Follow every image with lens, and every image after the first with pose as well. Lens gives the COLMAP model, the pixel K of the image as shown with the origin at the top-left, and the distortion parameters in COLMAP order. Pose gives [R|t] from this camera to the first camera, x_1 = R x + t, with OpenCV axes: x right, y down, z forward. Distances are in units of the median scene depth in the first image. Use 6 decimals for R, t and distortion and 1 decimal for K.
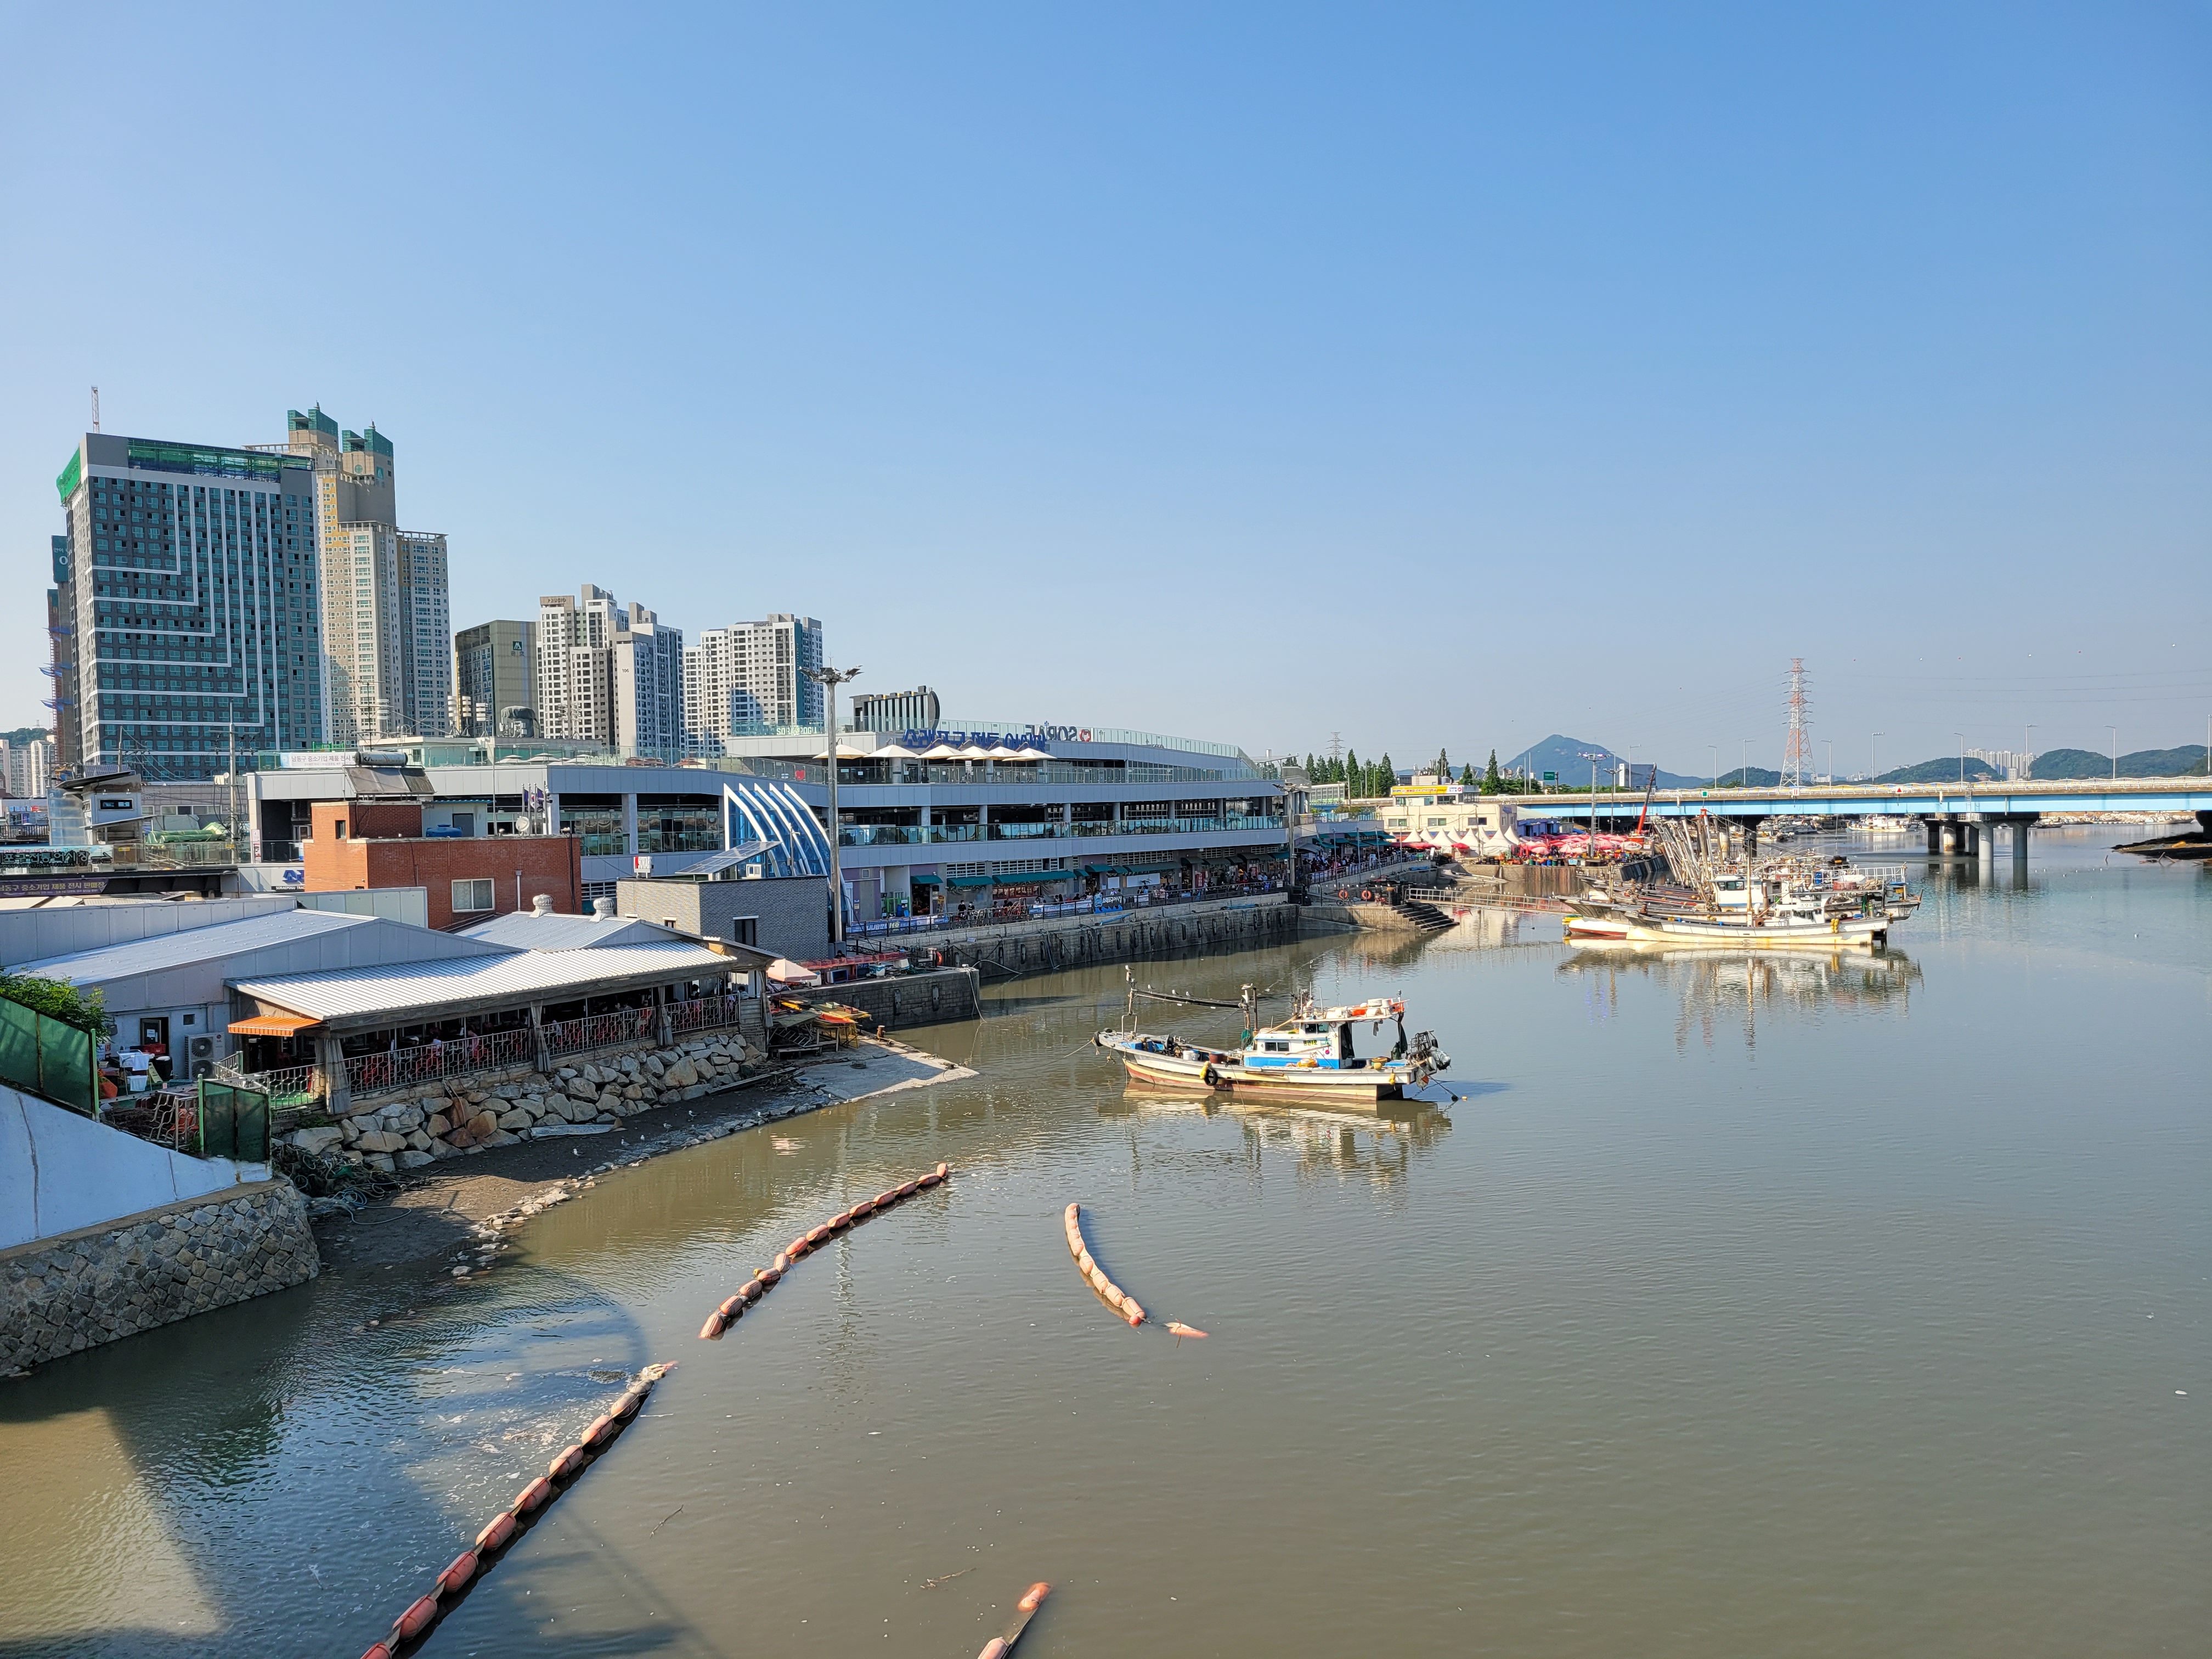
lens RADIAL K [[1677.3, 0, 1118.9], [0, 1677.3, 854.4], [0, 0, 1]] dist [0.069887, -0.051583]
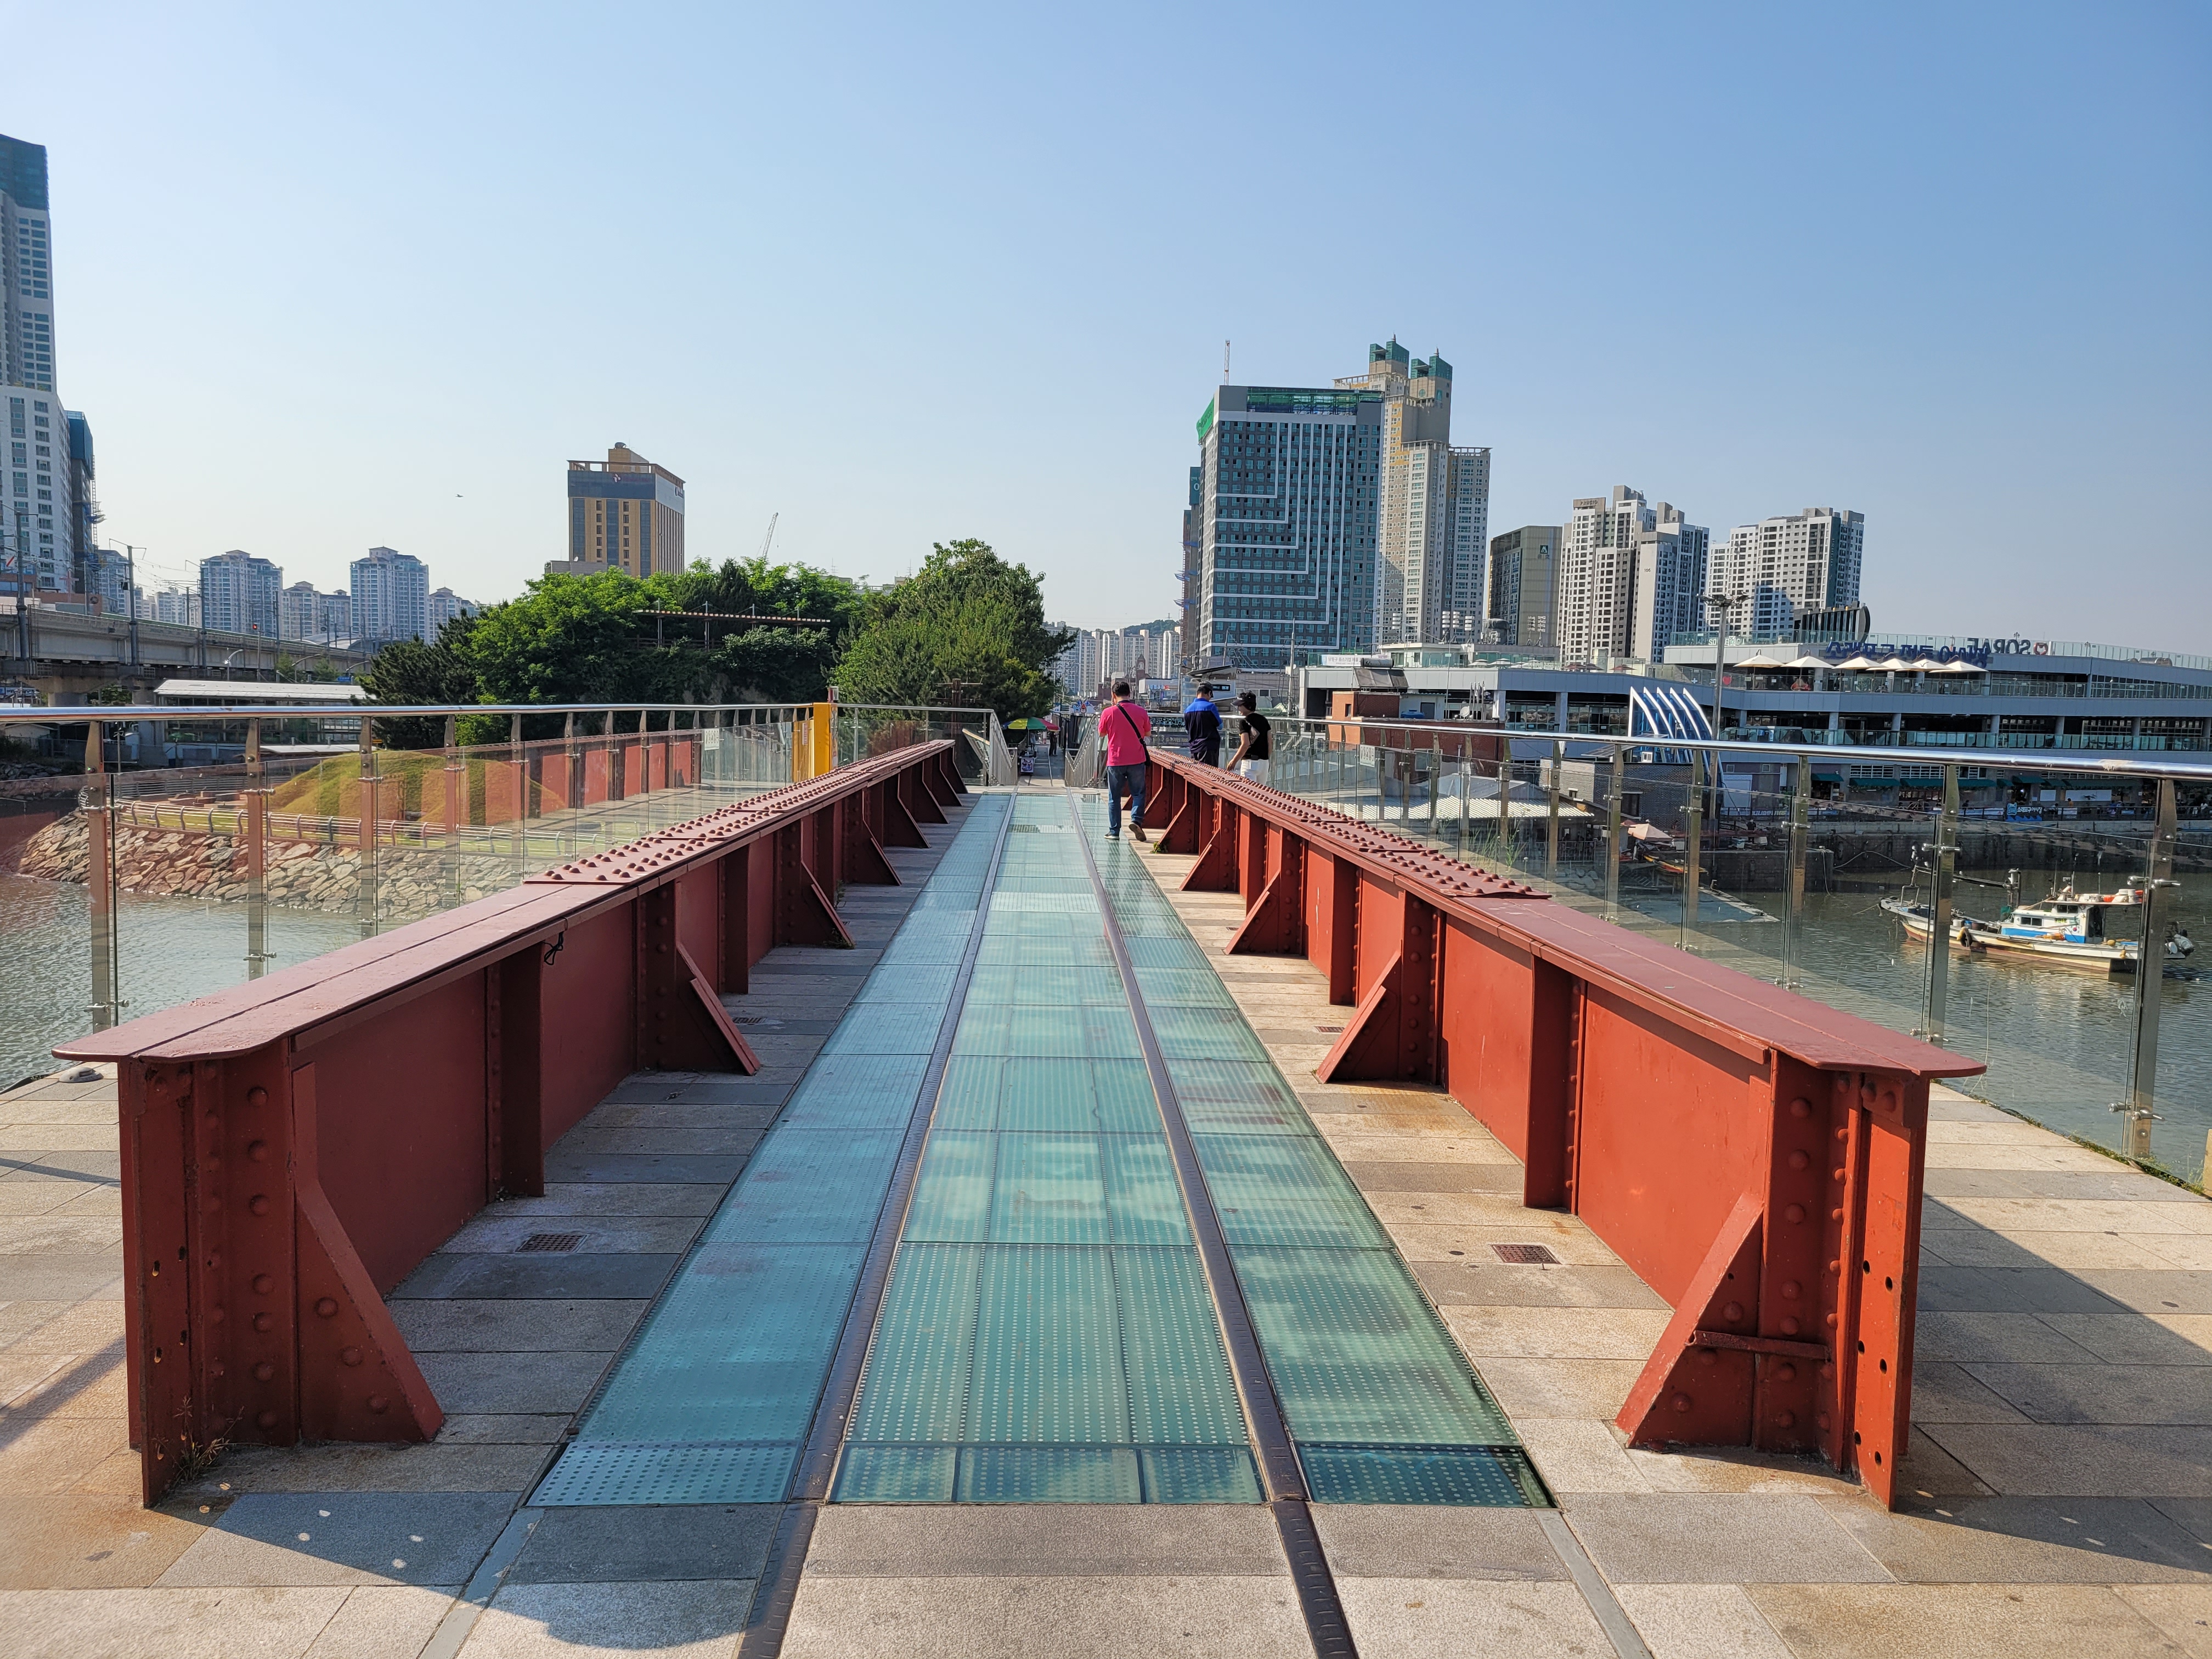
lens RADIAL K [[1668.6, 0, 1102.3], [0, 1668.6, 848.5], [0, 0, 1]] dist [0.061763, -0.047376]
pose [[0.824436, 0.089489, -0.558836, 0.056575], [-0.056608, 0.995507, 0.075903, 0.002026], [0.563118, -0.030943, 0.825797, -0.097717]]
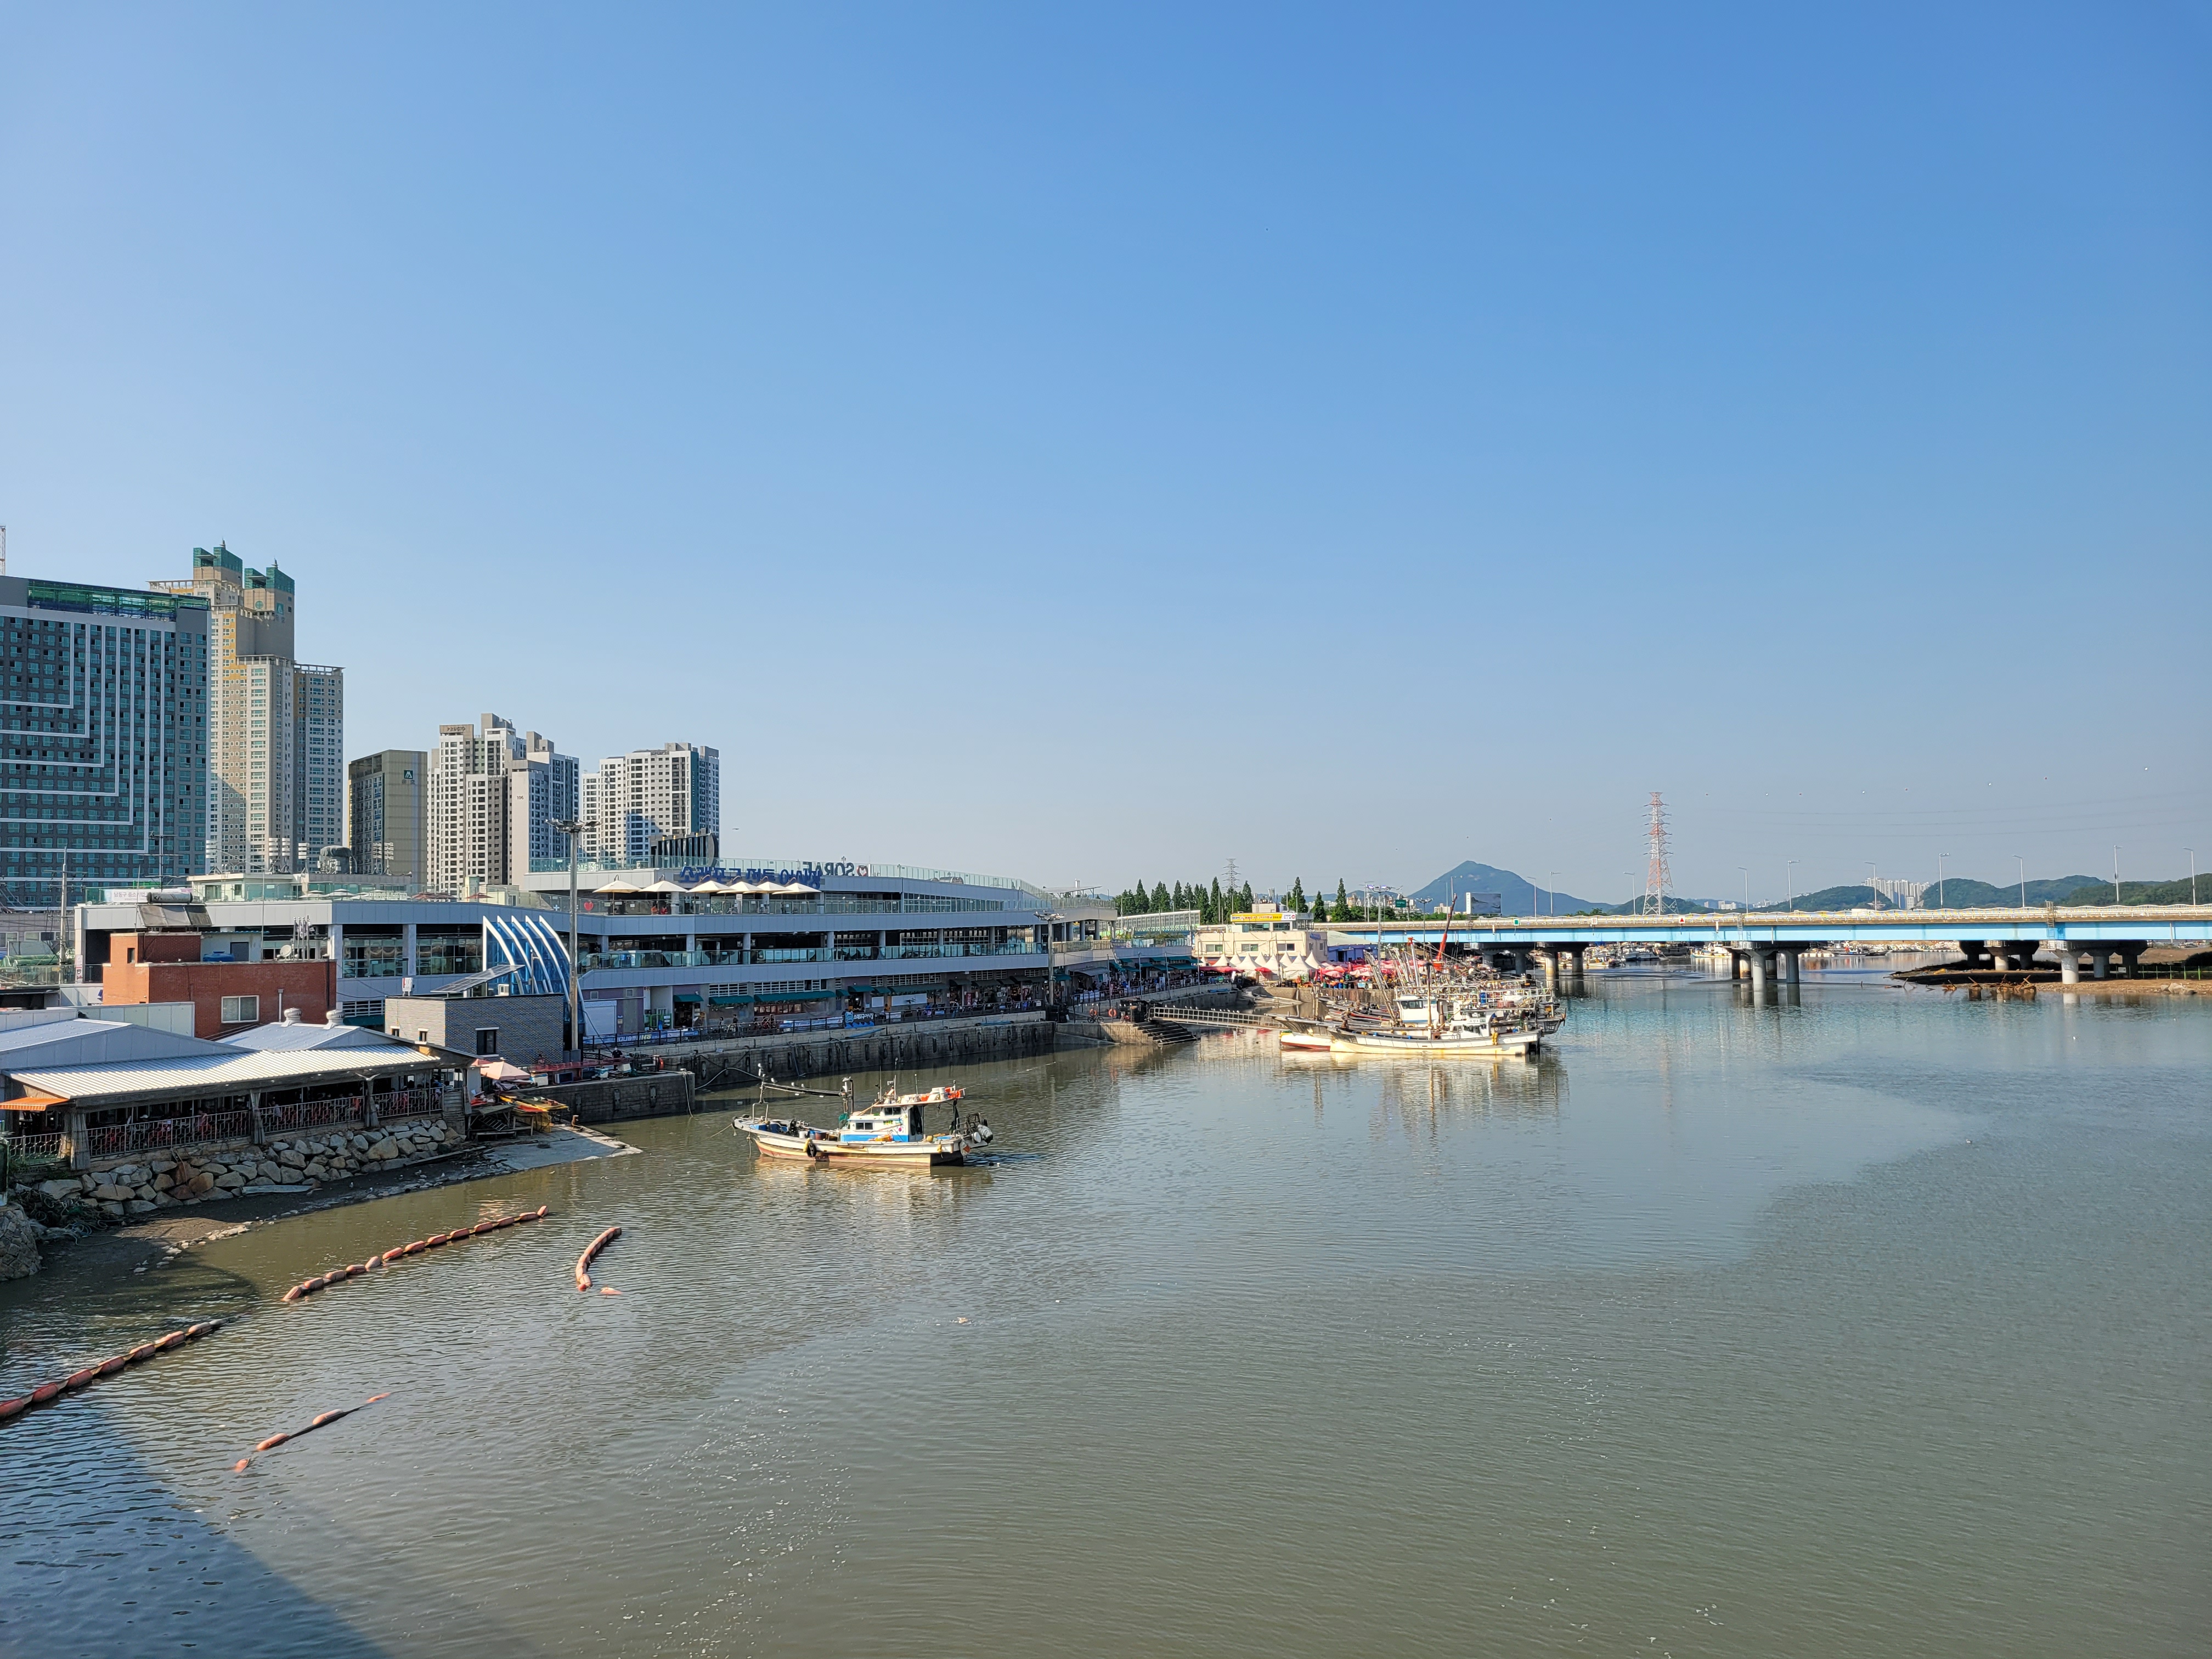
lens RADIAL K [[1668.6, 0, 1102.3], [0, 1668.6, 848.5], [0, 0, 1]] dist [0.061763, -0.047376]
pose [[0.999226, 0.004827, 0.039048, 0.058045], [-0.001793, 0.997002, -0.077357, 0.000509], [-0.039305, 0.077228, 0.996238, -0.075750]]
